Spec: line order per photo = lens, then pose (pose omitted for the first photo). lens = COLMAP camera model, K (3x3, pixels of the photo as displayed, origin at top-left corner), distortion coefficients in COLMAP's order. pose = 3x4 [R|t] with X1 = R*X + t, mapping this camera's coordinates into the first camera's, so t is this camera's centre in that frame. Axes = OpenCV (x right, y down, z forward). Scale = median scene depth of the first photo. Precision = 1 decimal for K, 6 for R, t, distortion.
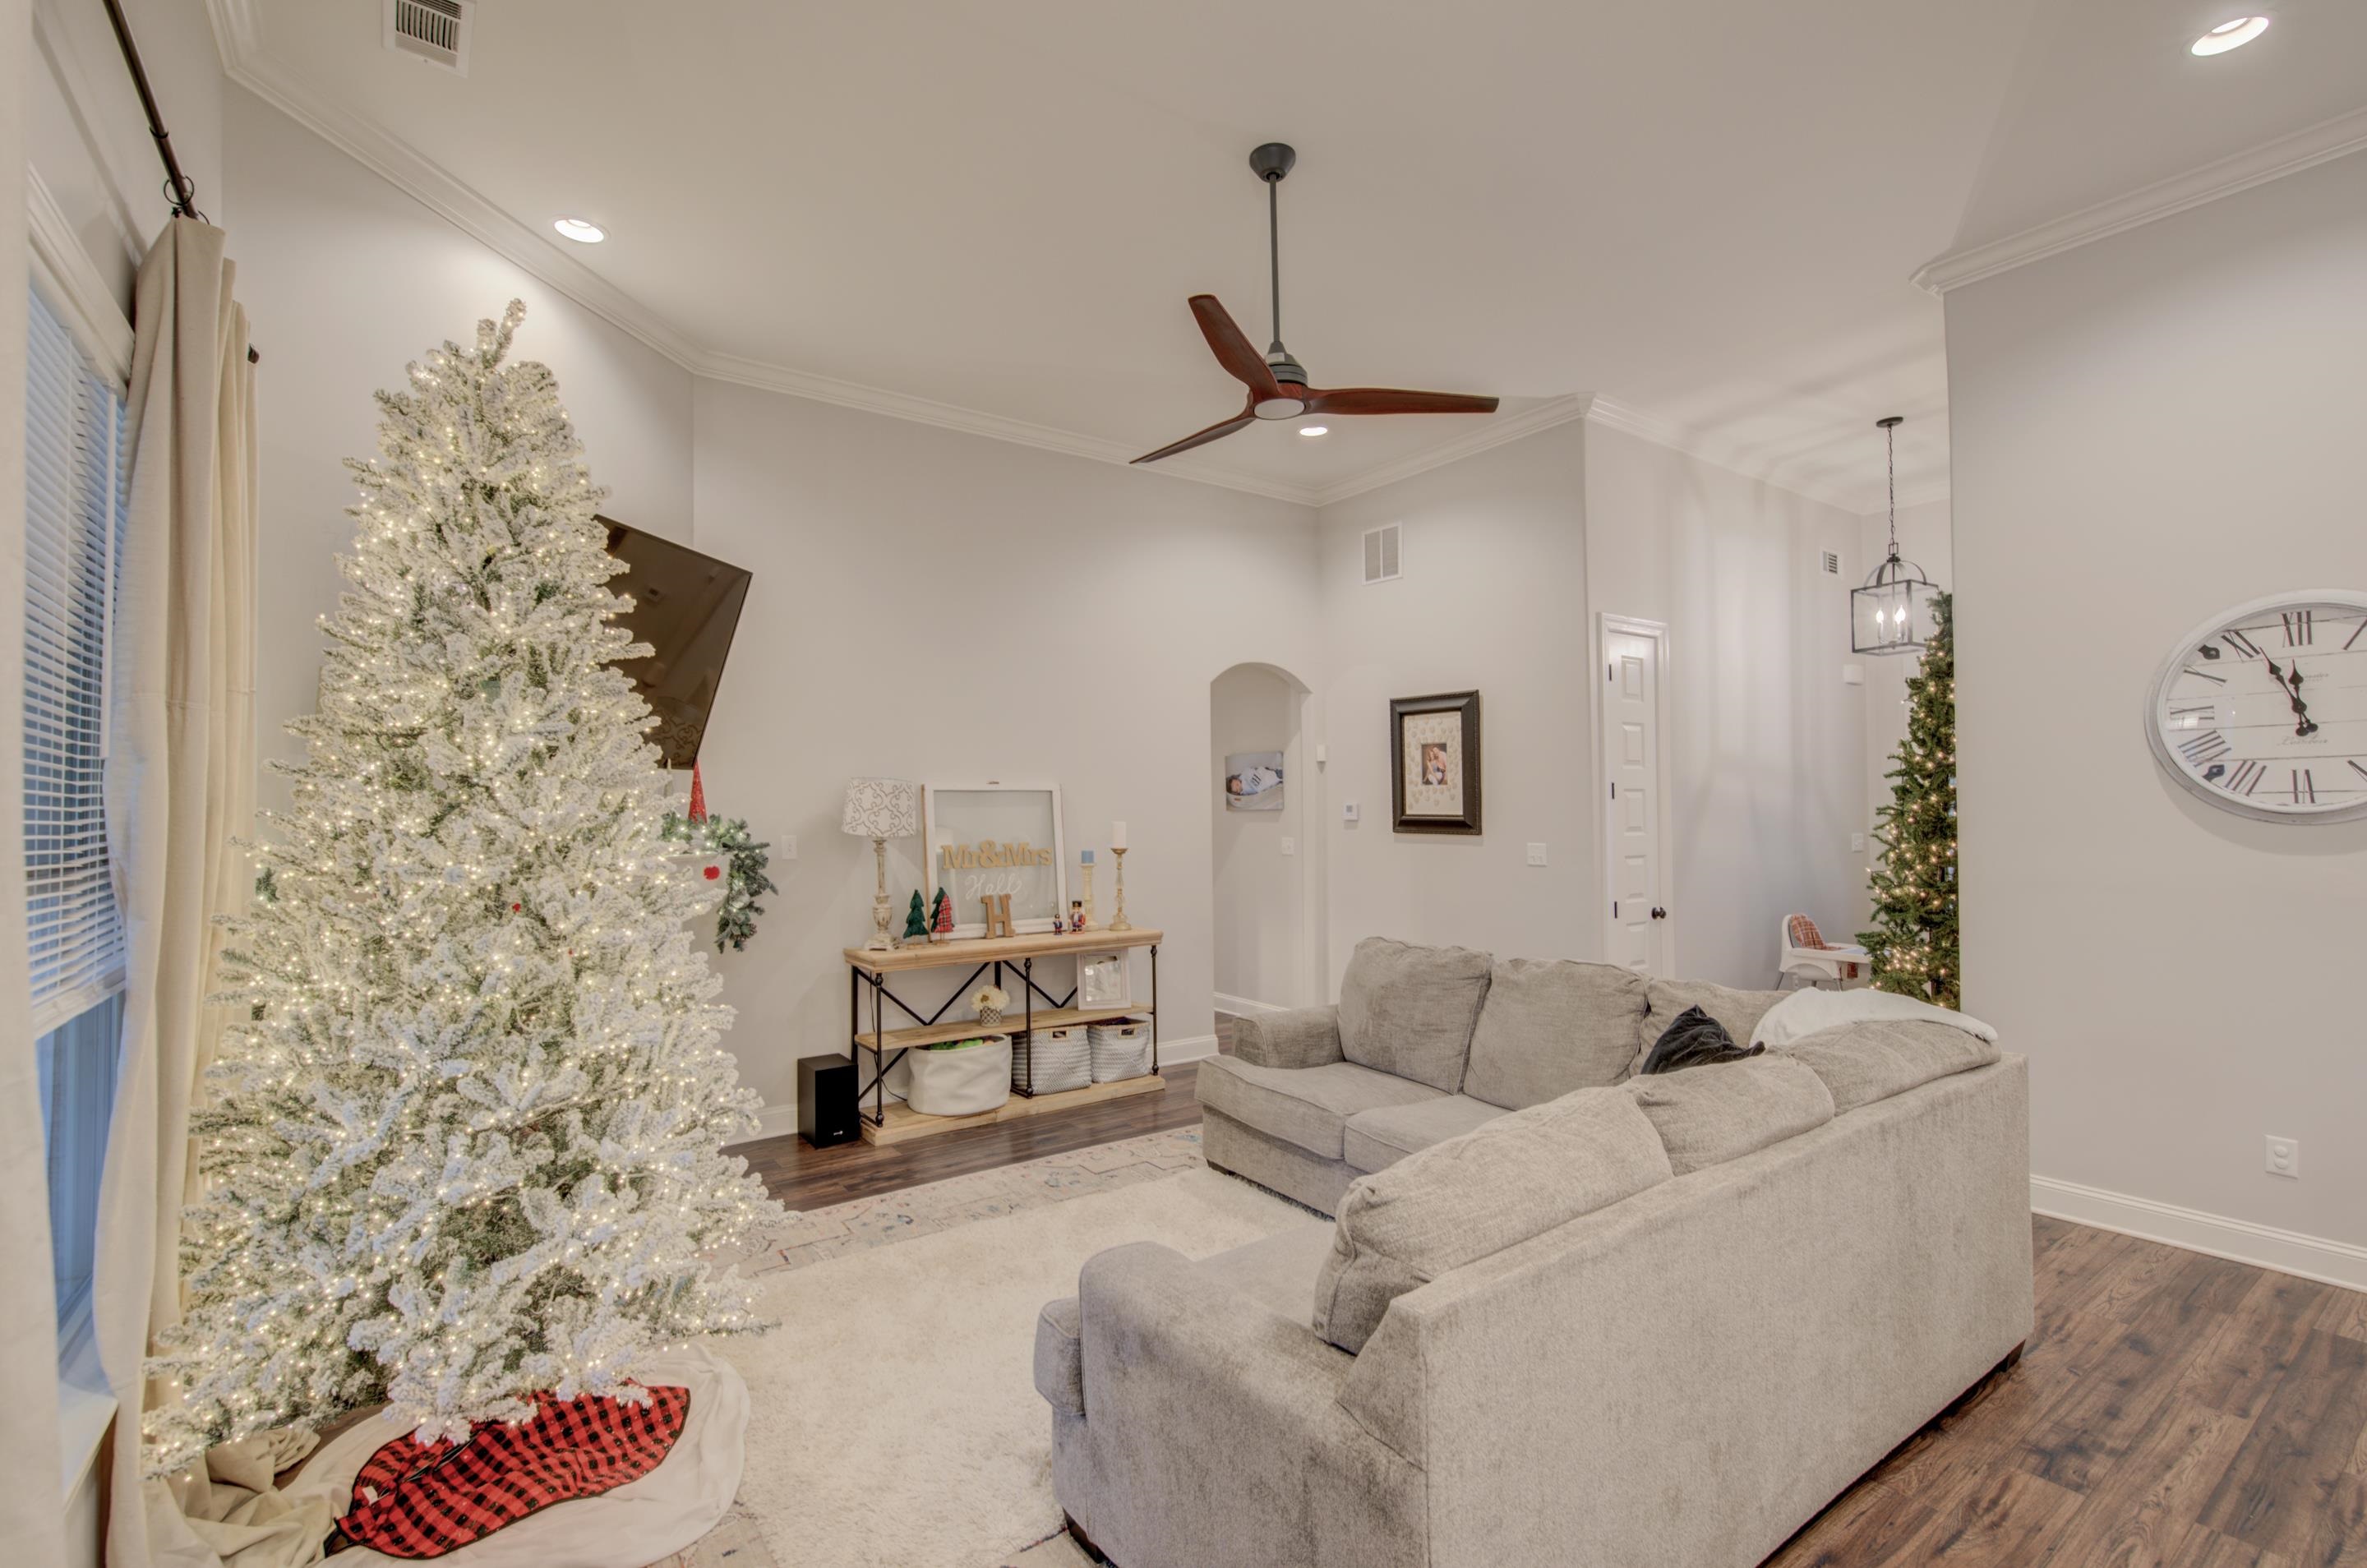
lens RADIAL K [[1049.0, 0, 1173.7], [0, 1049.0, 779.2], [0, 0, 1]] dist [-0.003145, 0.000584]
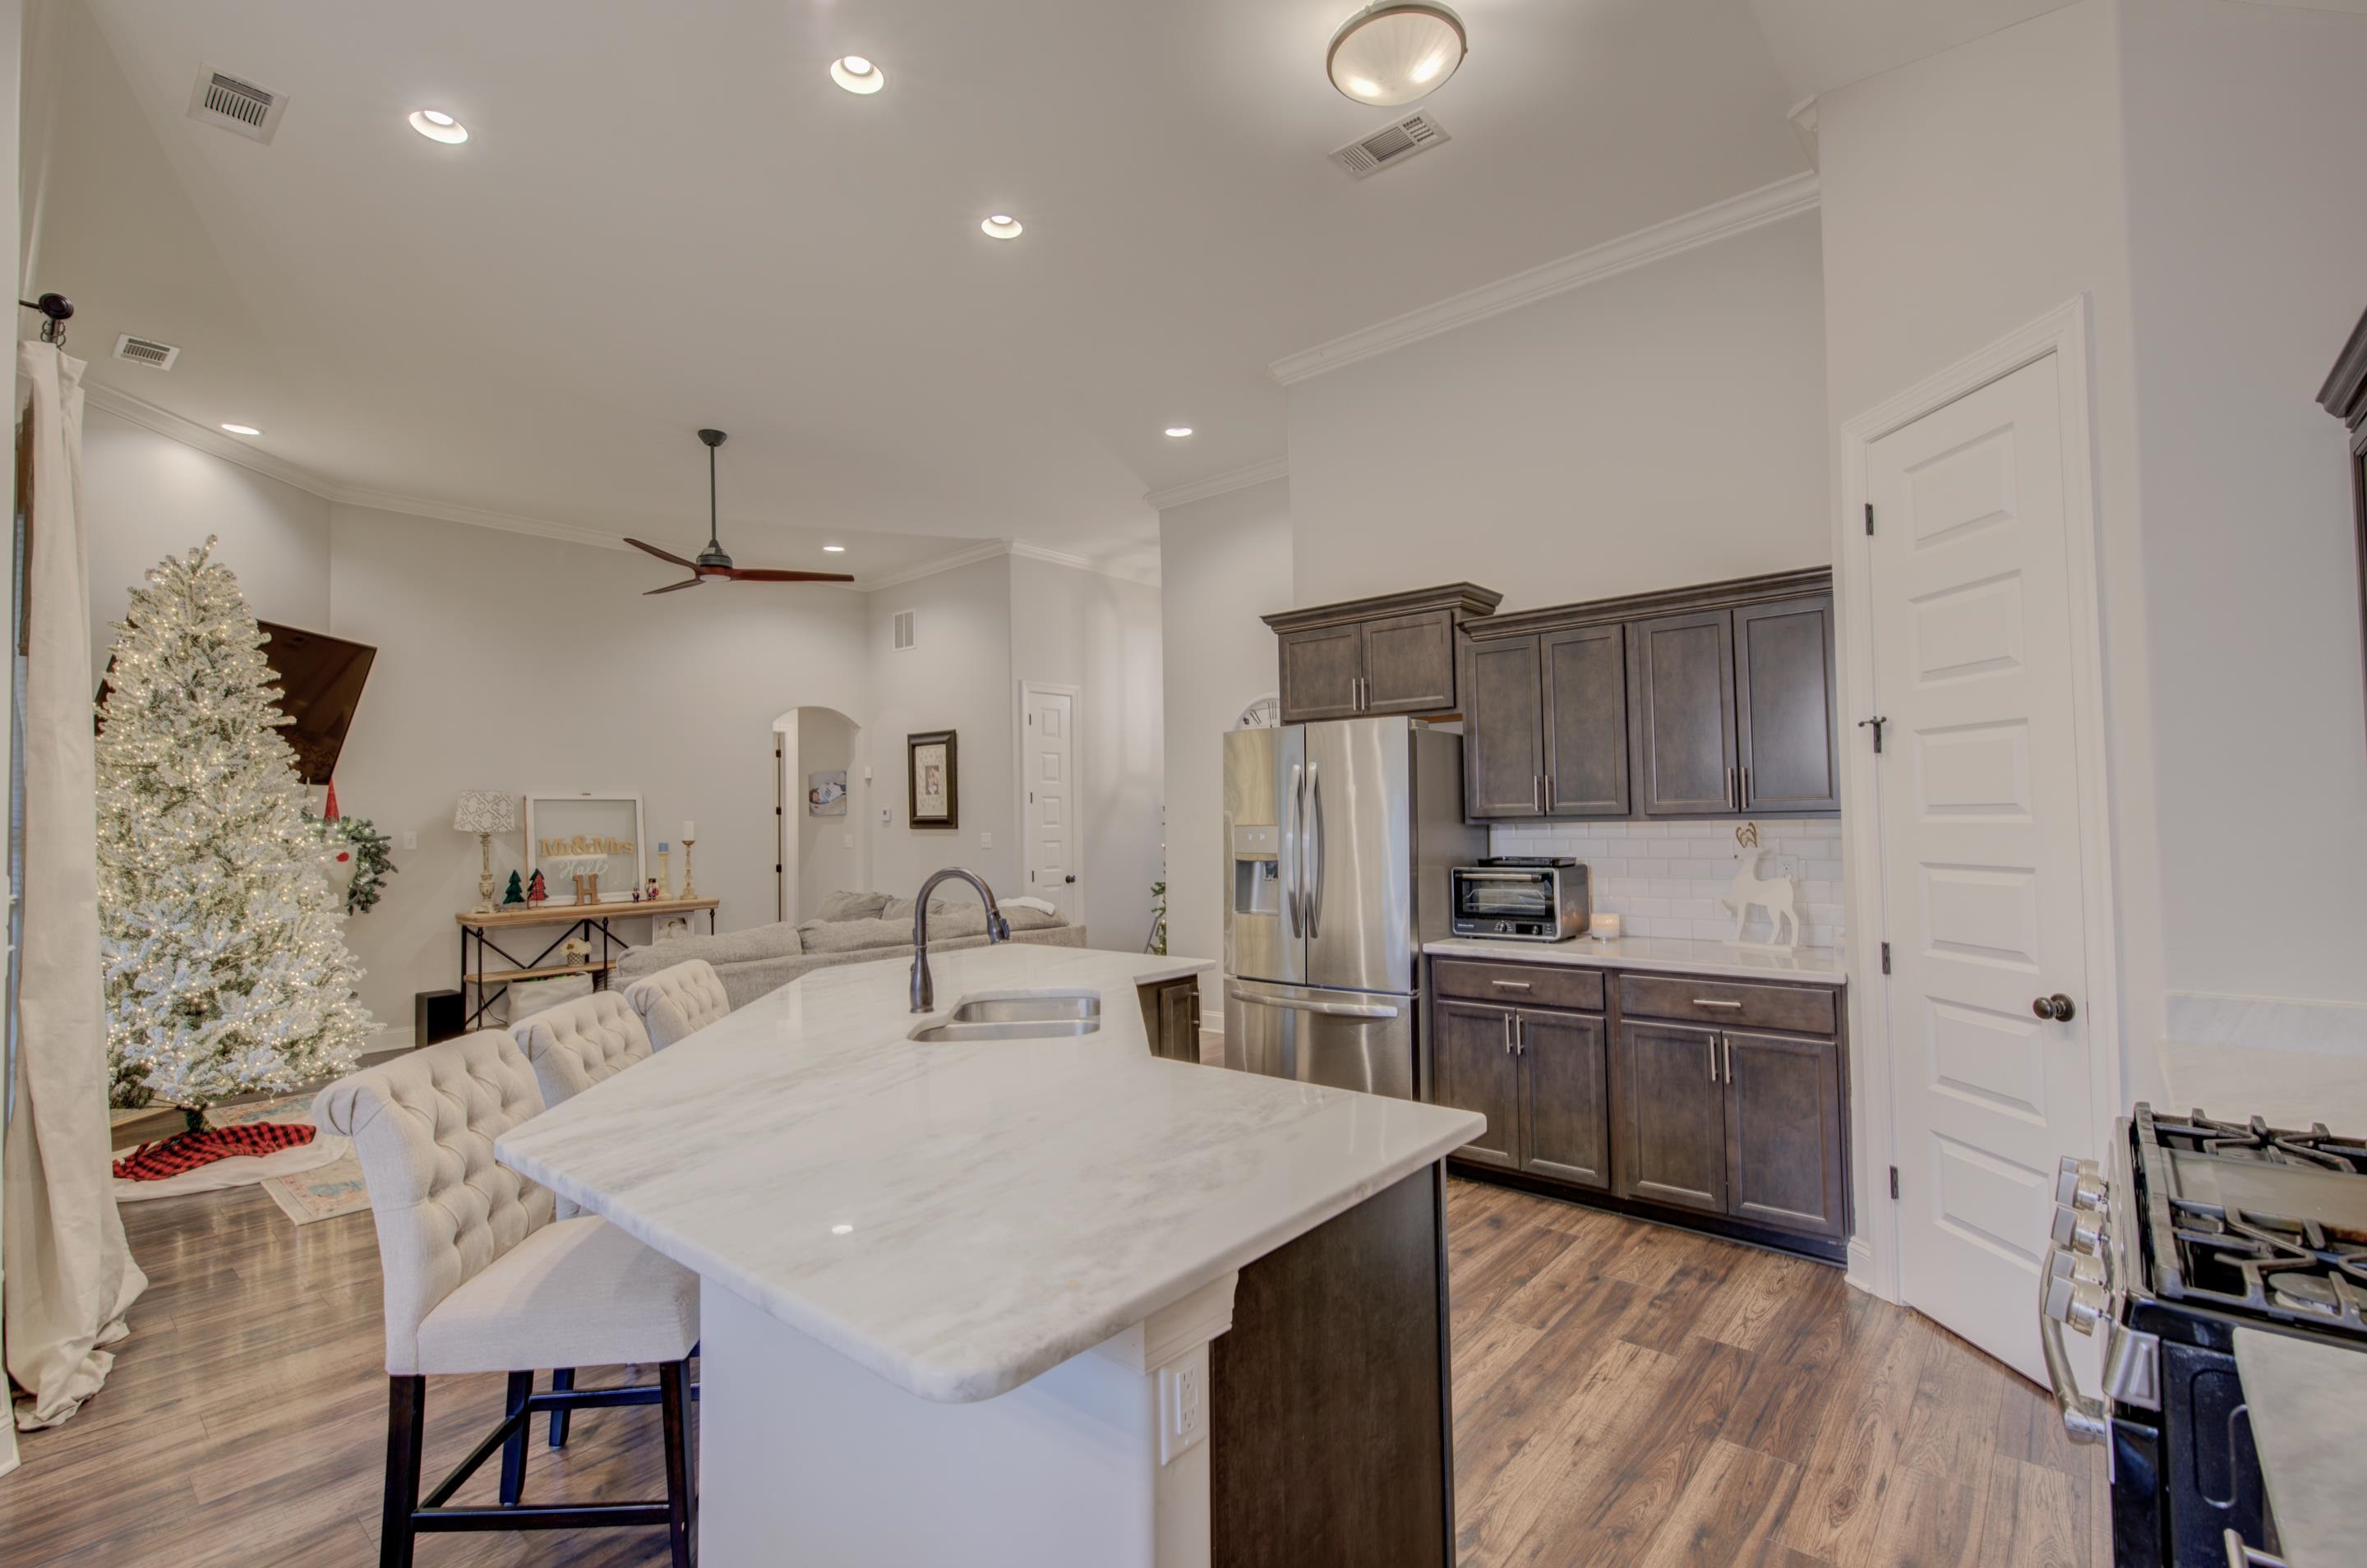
lens RADIAL K [[1049.0, 0, 1183.2], [0, 1049.0, 779.5], [0, 0, 1]] dist [-0.003145, 0.000584]
pose [[0.971000, -0.001215, 0.239076, 0.326865], [0.004788, 0.999885, -0.014366, 0.009732], [-0.239031, 0.015094, 0.970895, -0.654220]]
